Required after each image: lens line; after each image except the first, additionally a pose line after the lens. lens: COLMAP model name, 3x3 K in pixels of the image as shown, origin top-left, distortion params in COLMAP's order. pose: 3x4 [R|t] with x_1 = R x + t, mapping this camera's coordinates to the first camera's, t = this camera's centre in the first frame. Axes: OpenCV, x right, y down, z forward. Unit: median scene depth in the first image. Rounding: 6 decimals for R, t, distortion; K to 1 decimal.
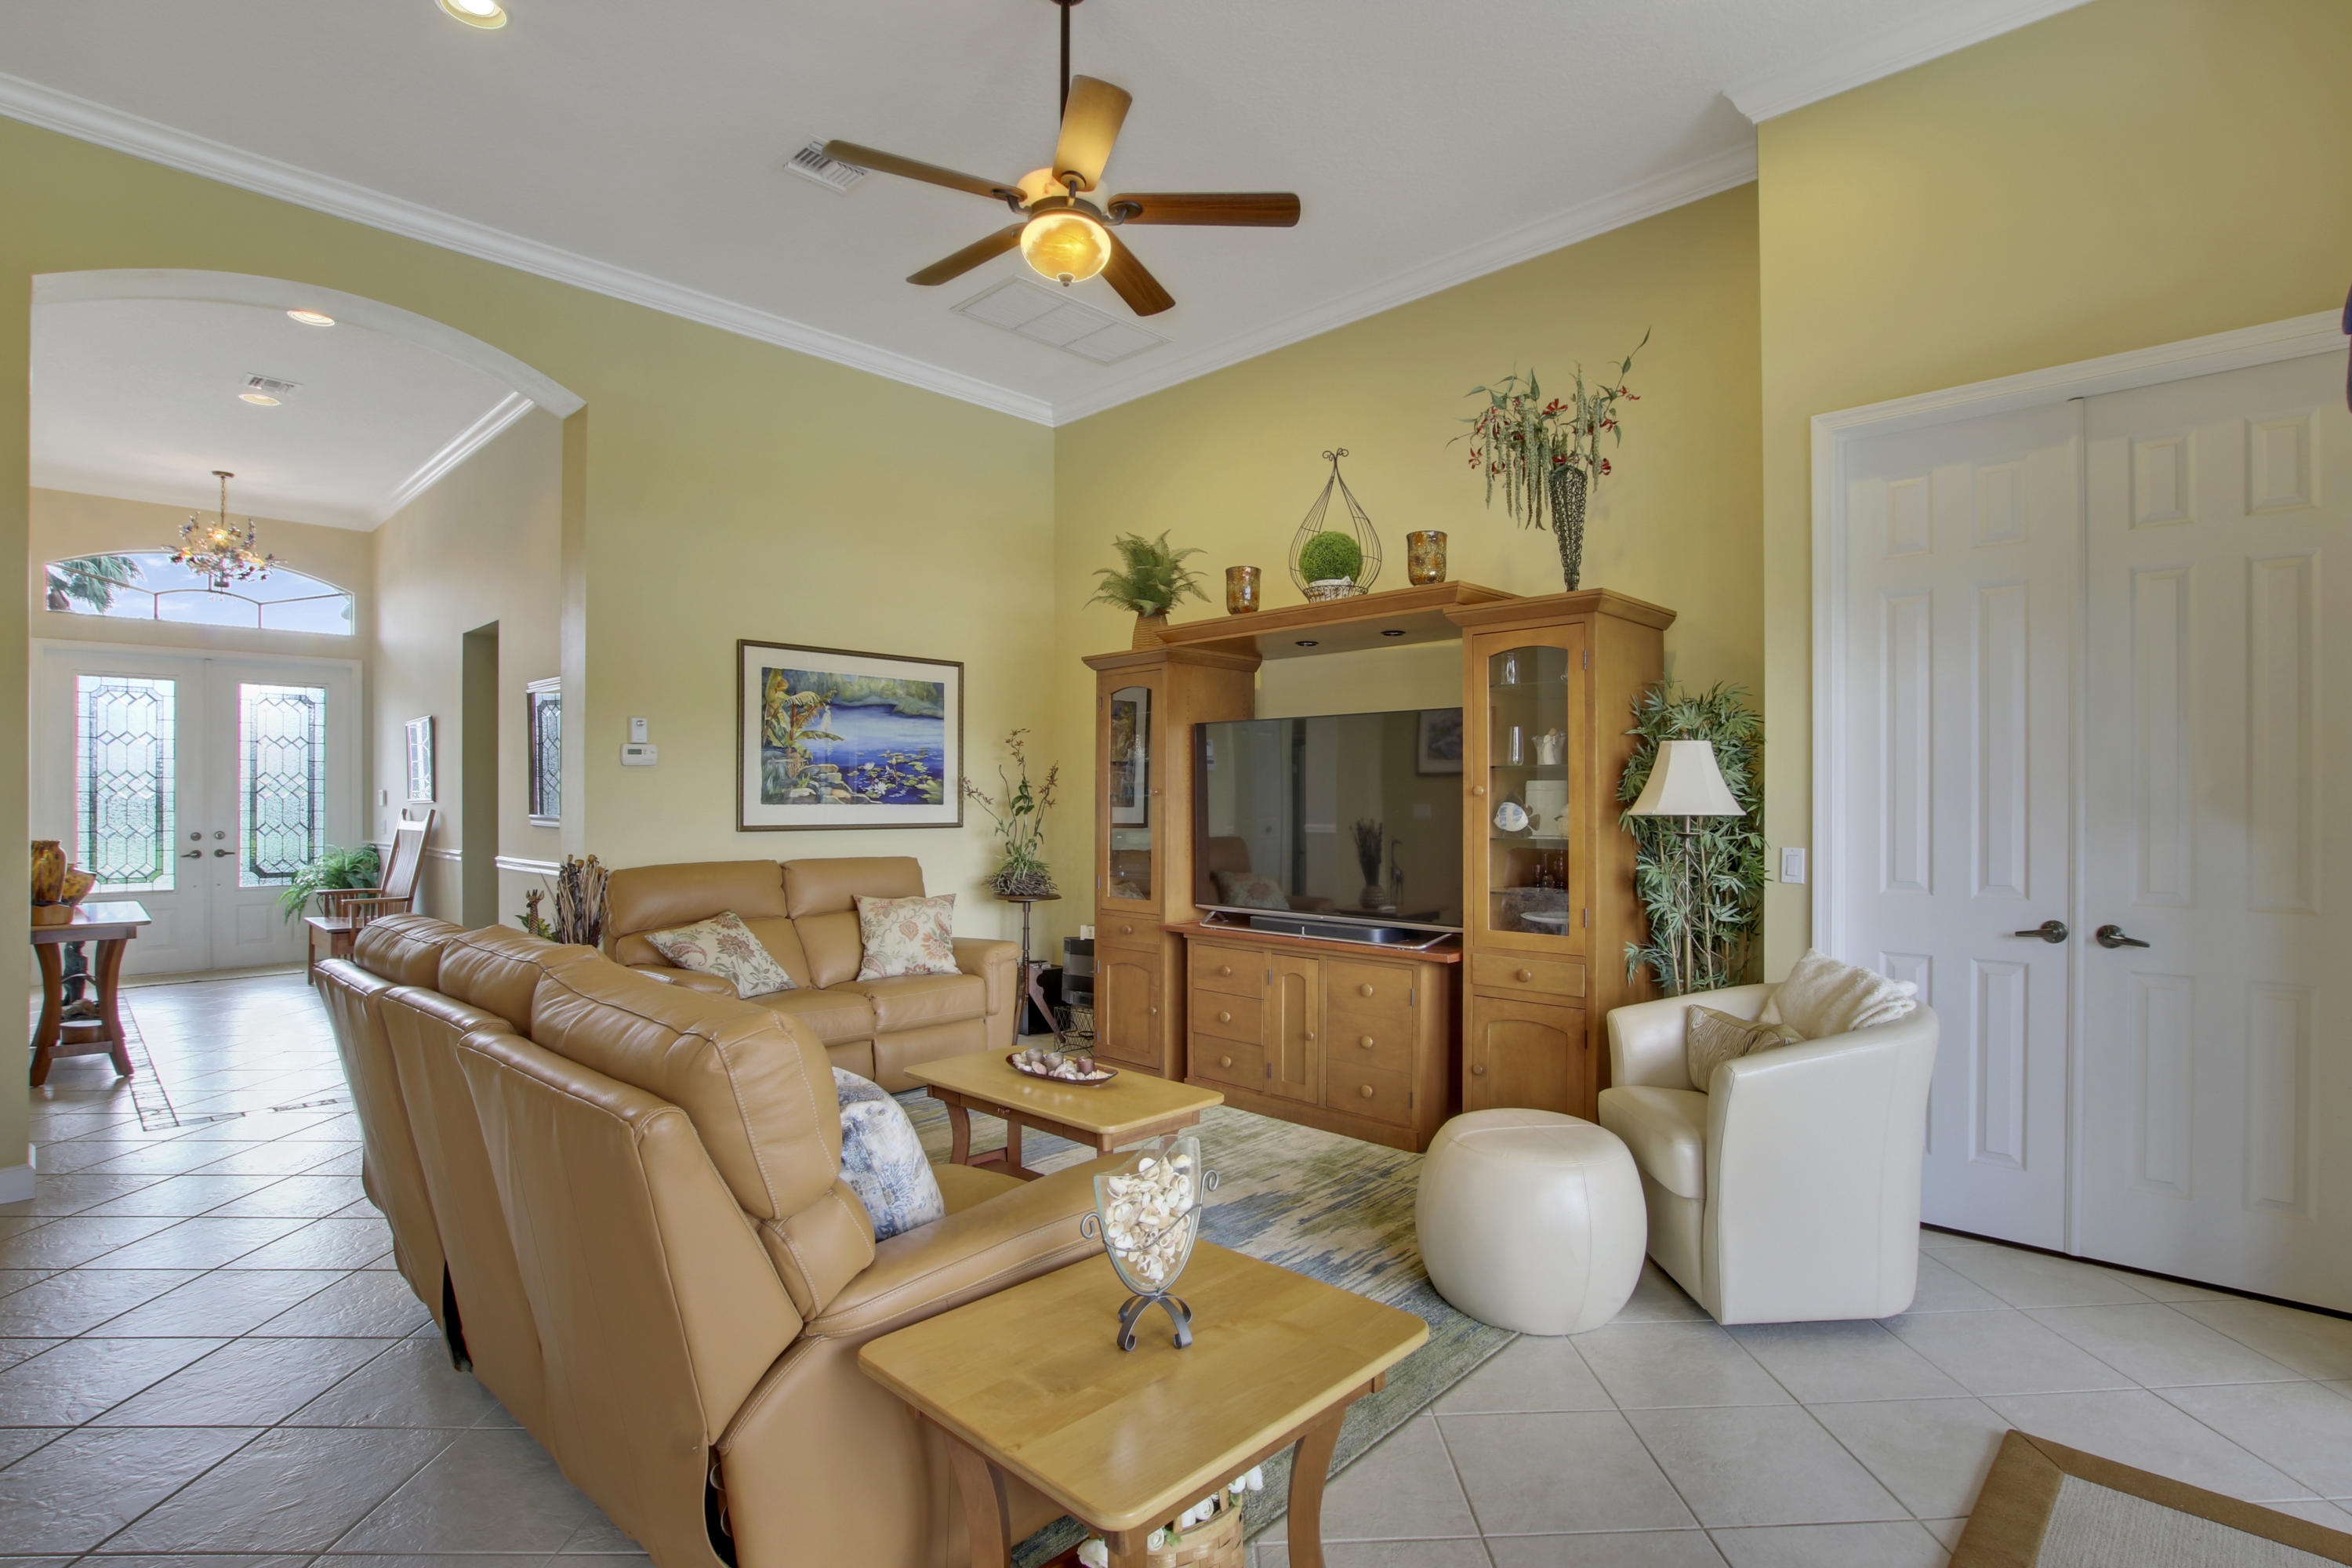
lens RADIAL K [[1114.6, 0, 1246.3], [0, 1114.6, 792.0], [0, 0, 1]] dist [-0.022759, 0.003048]
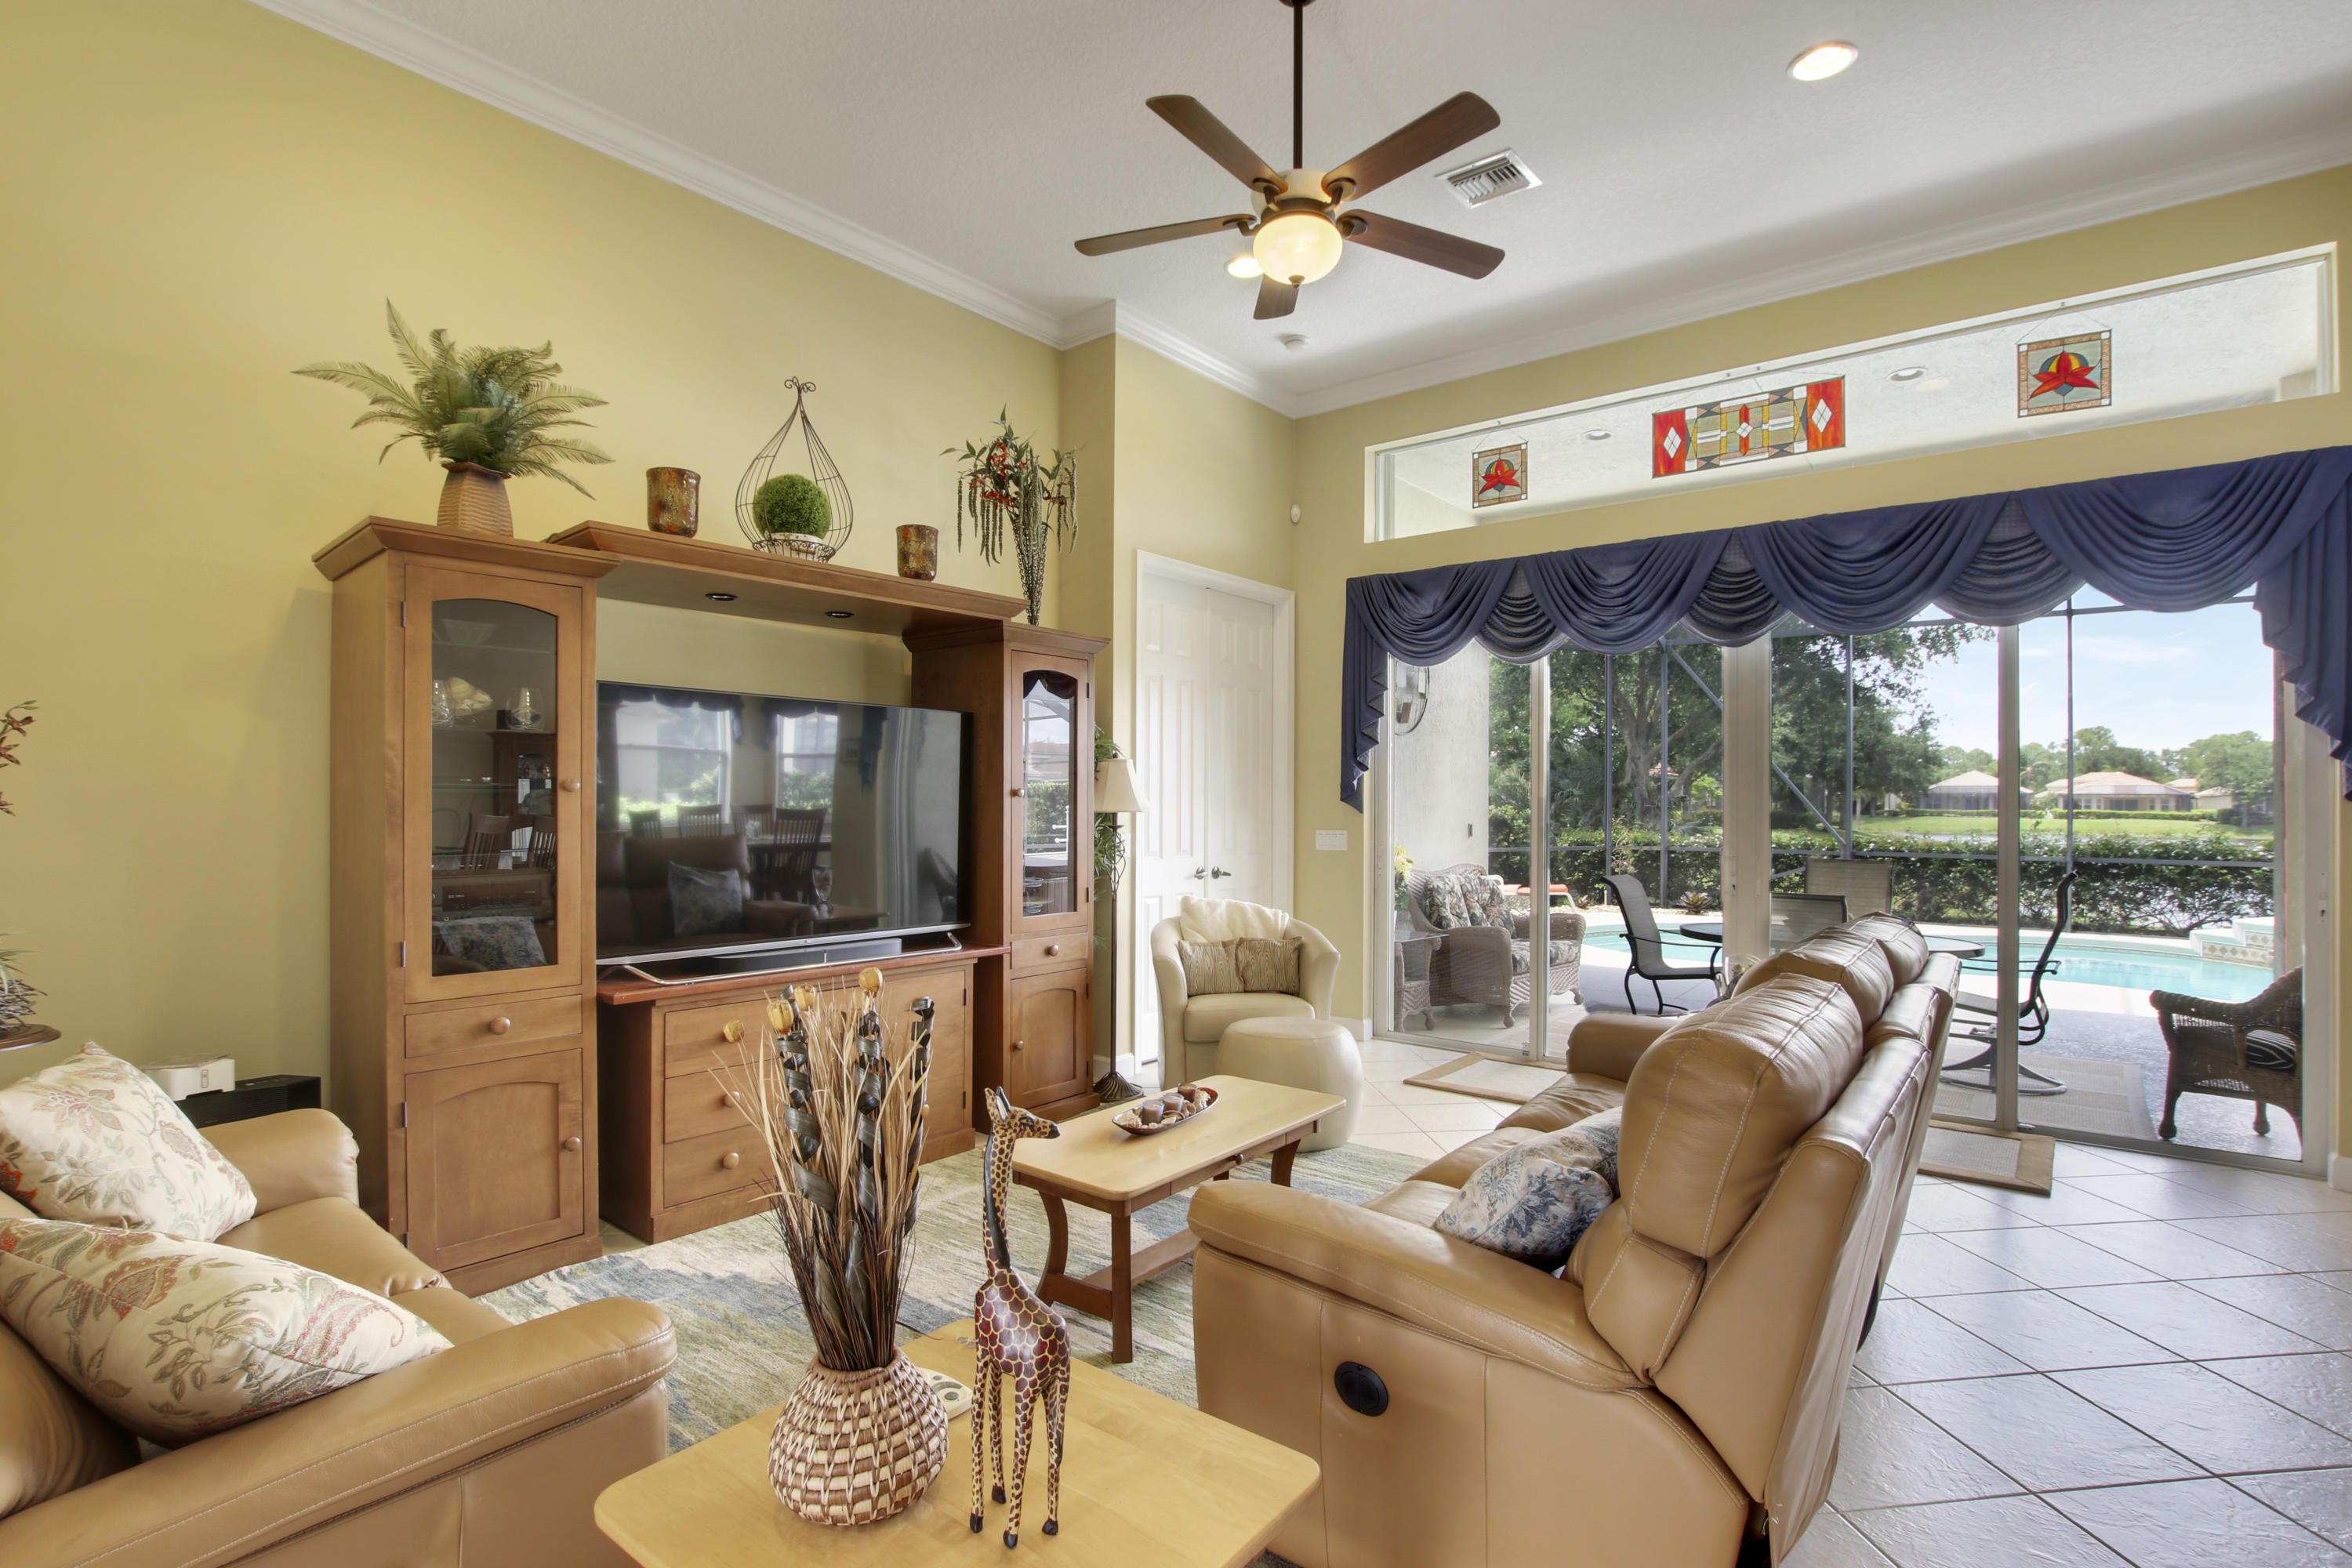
lens RADIAL K [[1114.6, 0, 1177.4], [0, 1114.6, 803.8], [0, 0, 1]] dist [-0.022759, 0.003048]
pose [[-0.056457, 0.000501, 0.998405, -0.843046], [-0.010665, 0.999943, -0.001105, 0.008626], [-0.998348, -0.010710, -0.056448, 0.842756]]
